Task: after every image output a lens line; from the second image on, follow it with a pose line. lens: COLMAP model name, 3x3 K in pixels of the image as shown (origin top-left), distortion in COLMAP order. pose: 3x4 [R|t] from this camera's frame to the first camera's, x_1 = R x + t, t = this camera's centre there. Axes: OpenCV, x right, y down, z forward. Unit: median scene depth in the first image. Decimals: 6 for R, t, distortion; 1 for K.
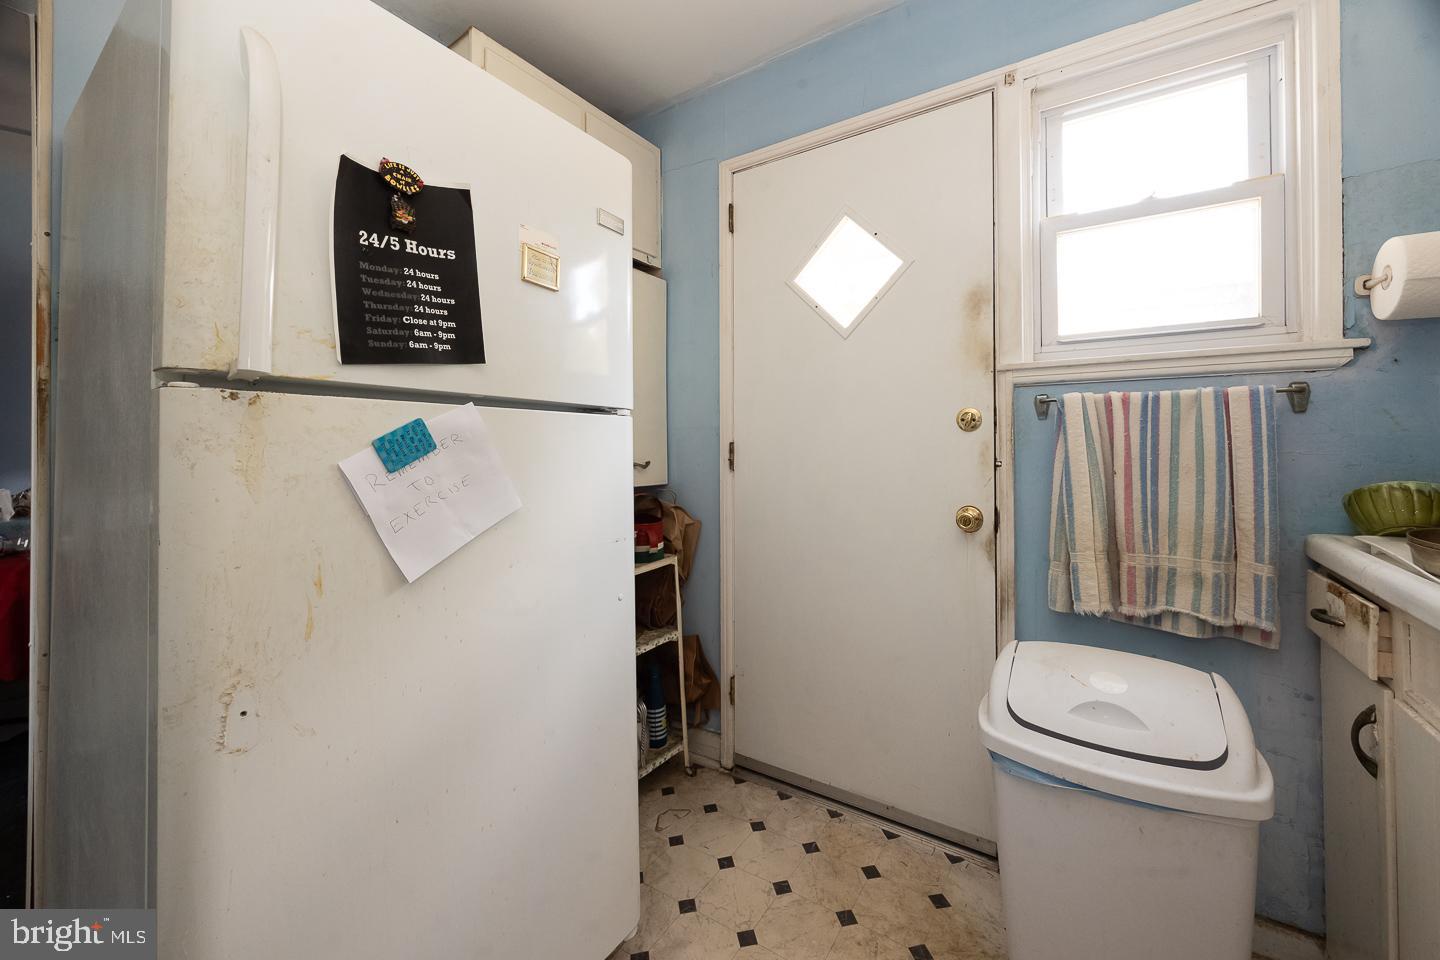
lens RADIAL K [[562.6, 0, 720.0], [0, 562.6, 440.5], [0, 0, 1]] dist [-0.002375, -0.000286]
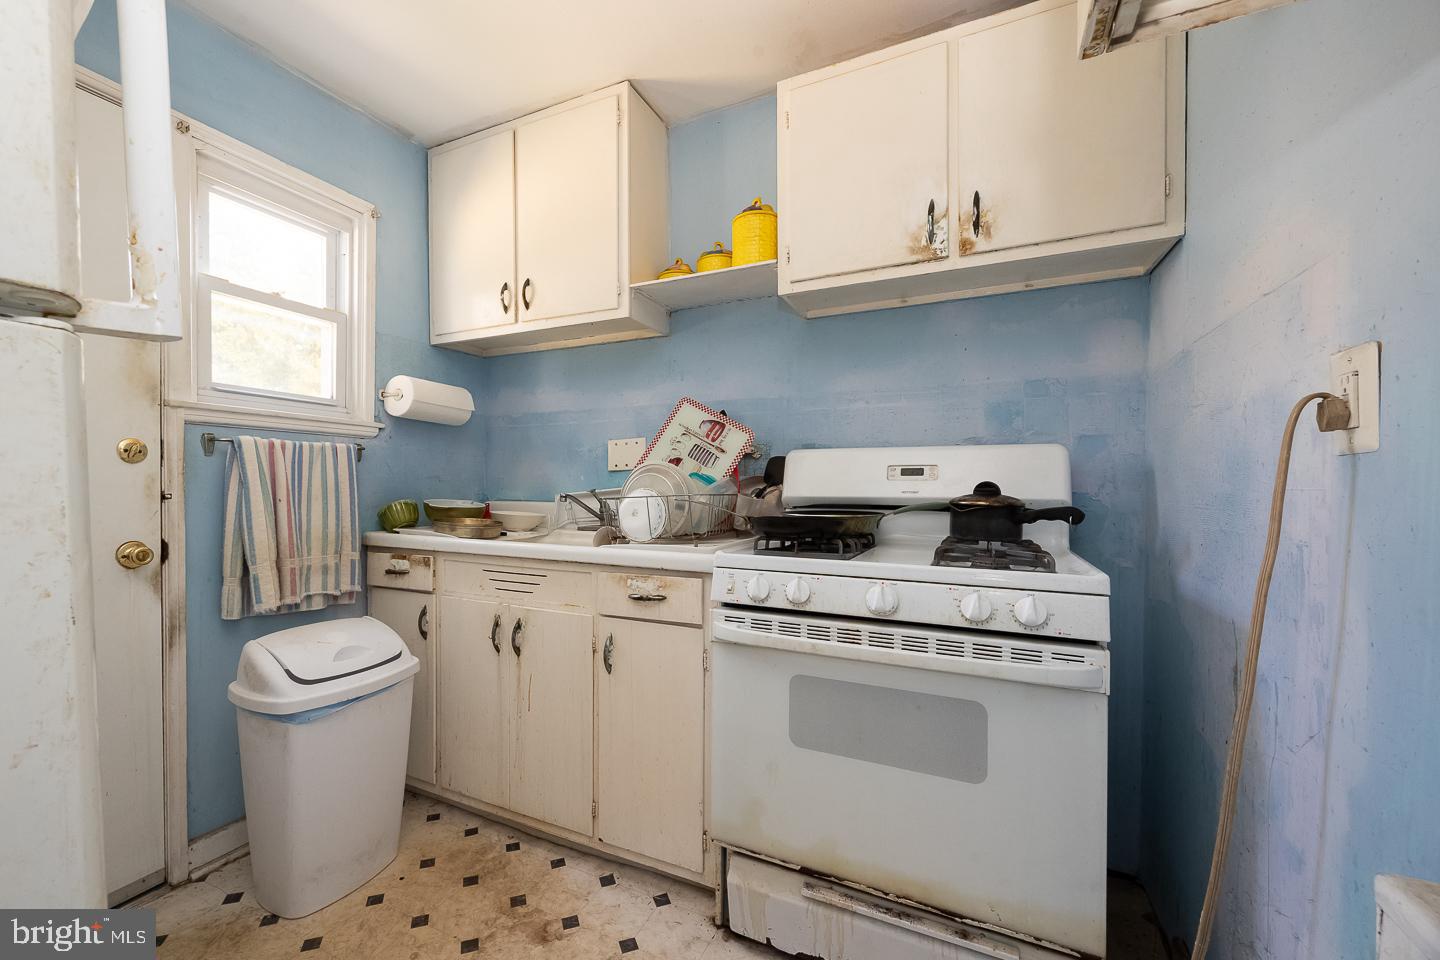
lens RADIAL K [[582.3, 0, 720.0], [0, 582.3, 480.0], [0, 0, 1]] dist [-0.001688, -0.000129]
pose [[-0.201559, 0.013630, 0.979382, -0.850237], [-0.013348, 0.999772, -0.016661, 0.018683], [-0.979385, -0.016432, -0.201331, 0.263623]]
